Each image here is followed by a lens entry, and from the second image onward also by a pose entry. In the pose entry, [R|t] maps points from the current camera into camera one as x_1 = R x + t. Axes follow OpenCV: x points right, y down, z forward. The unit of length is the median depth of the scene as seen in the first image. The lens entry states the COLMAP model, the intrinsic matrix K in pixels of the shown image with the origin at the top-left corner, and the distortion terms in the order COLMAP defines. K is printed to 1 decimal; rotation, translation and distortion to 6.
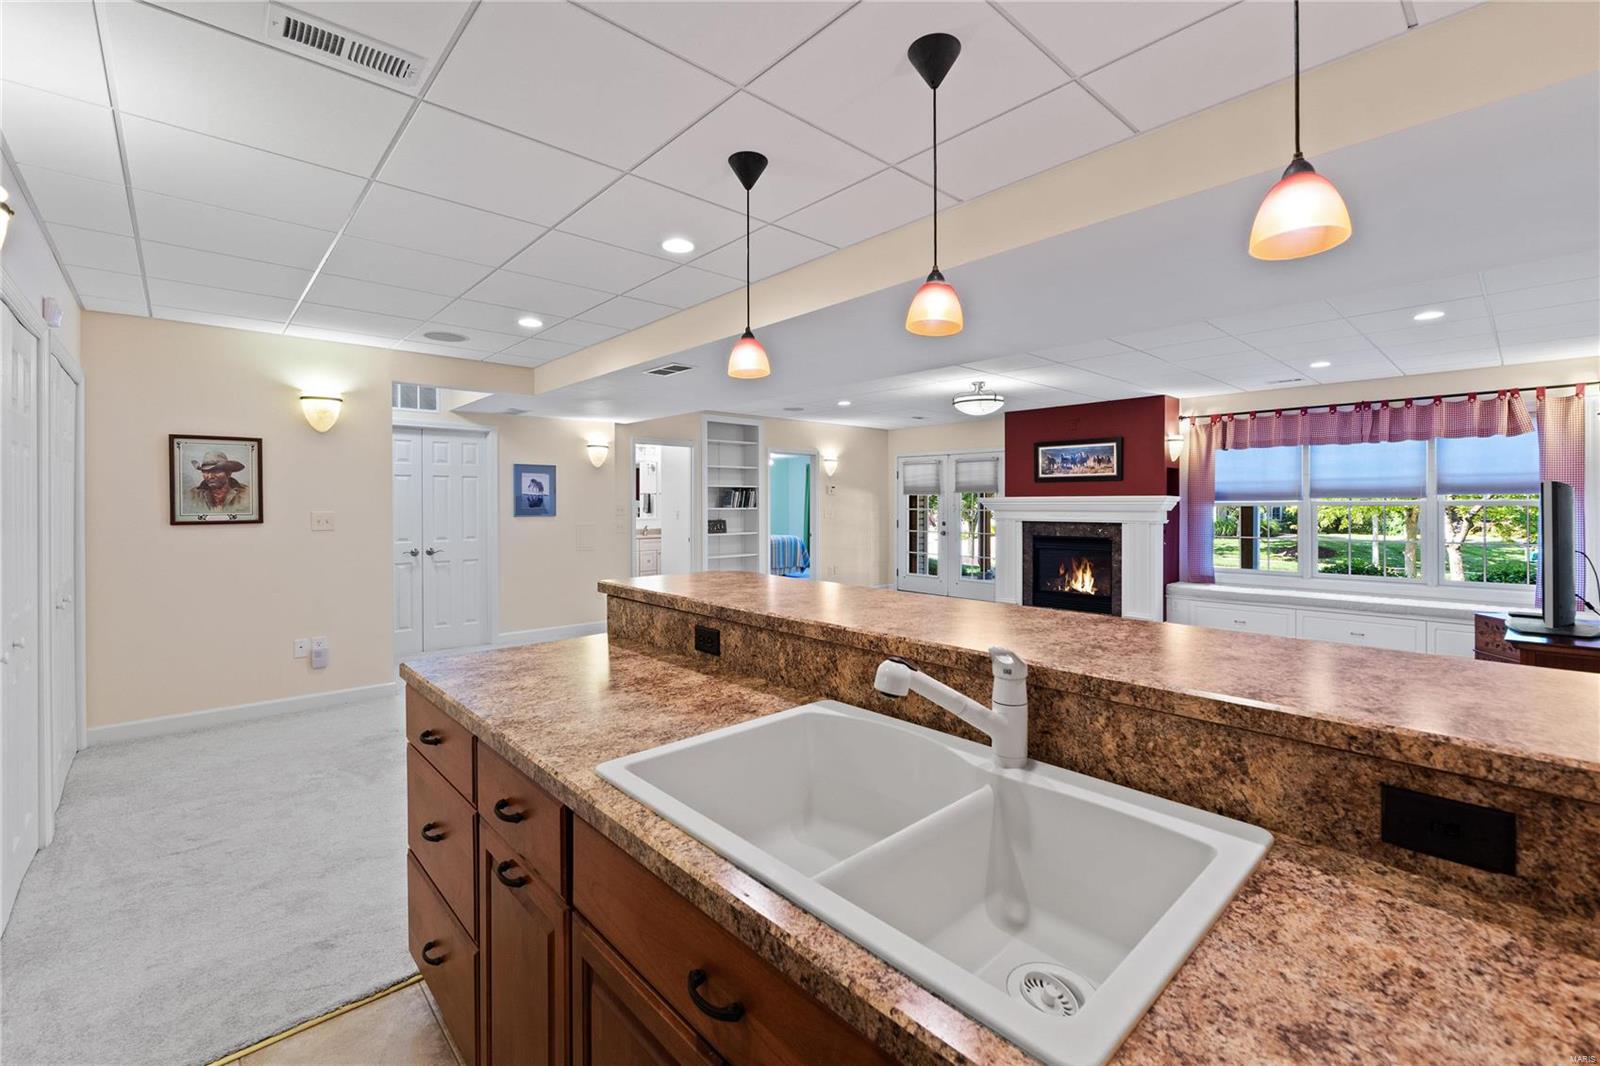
lens RADIAL K [[680.4, 0, 800.2], [0, 680.4, 520.5], [0, 0, 1]] dist [-0.000339, -0.000420]
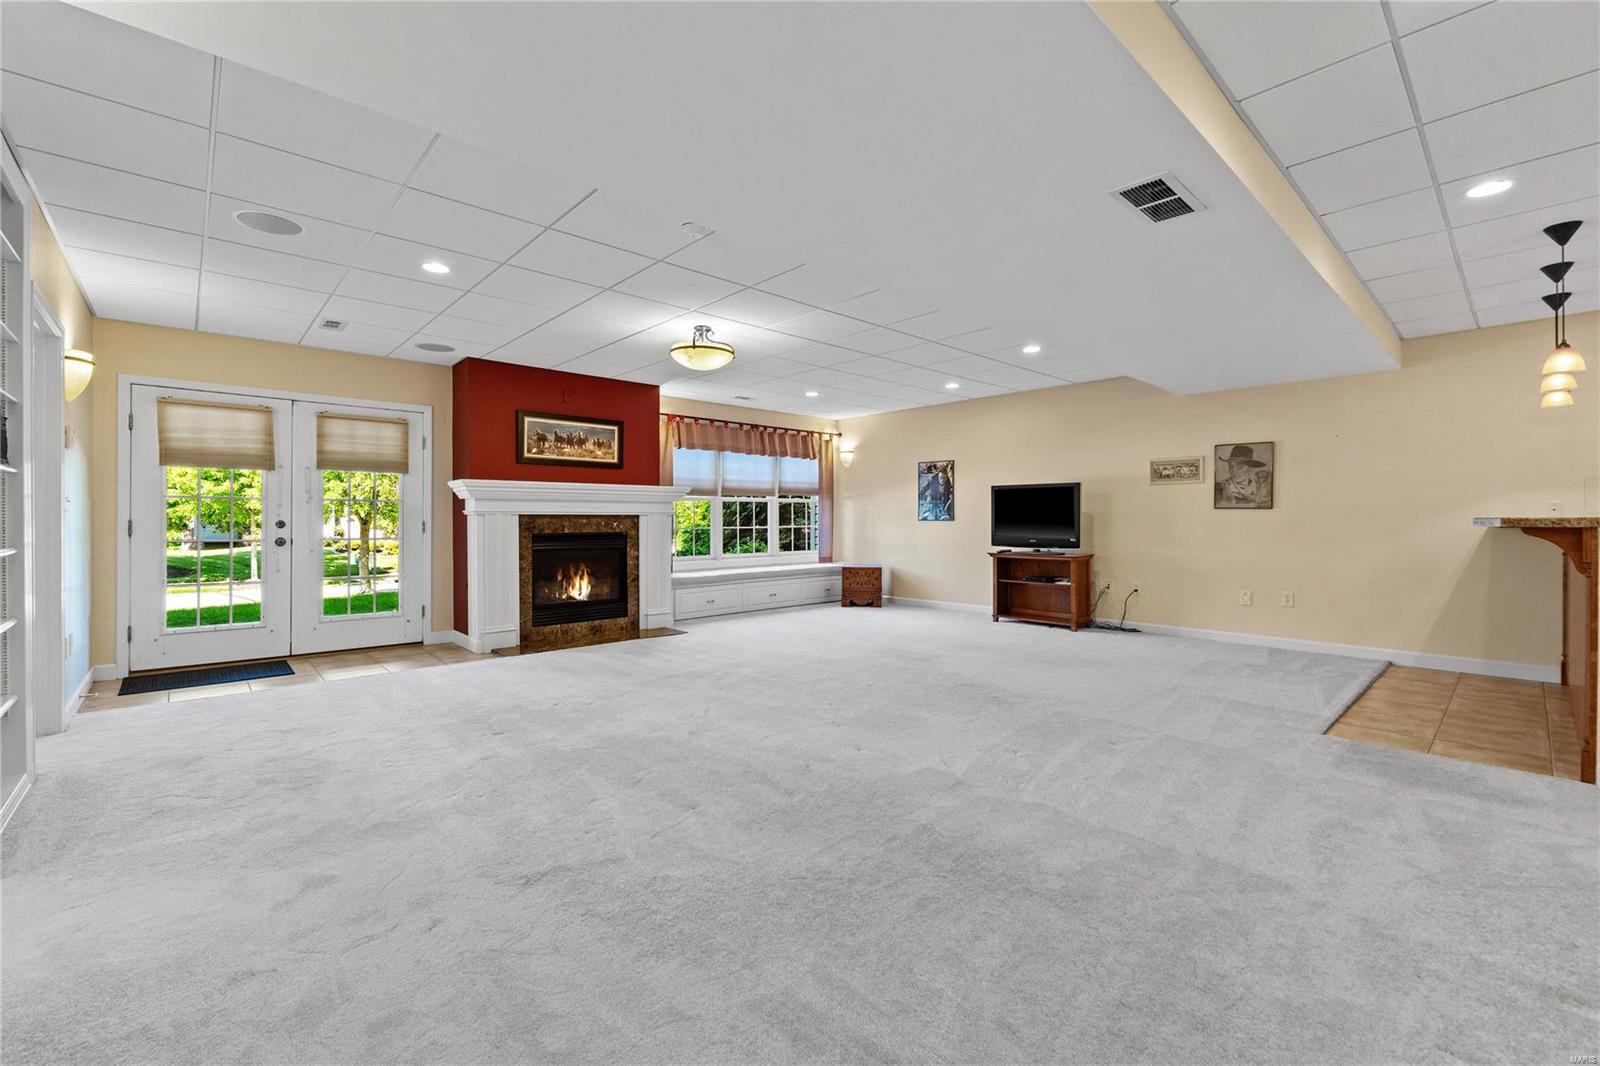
lens RADIAL K [[680.4, 0, 800.2], [0, 680.4, 520.5], [0, 0, 1]] dist [-0.000339, -0.000420]
pose [[0.011654, 0.000622, 0.999932, -0.422674], [0.025633, 0.999671, -0.000920, 0.016348], [-0.999603, 0.025642, 0.011635, 0.735032]]
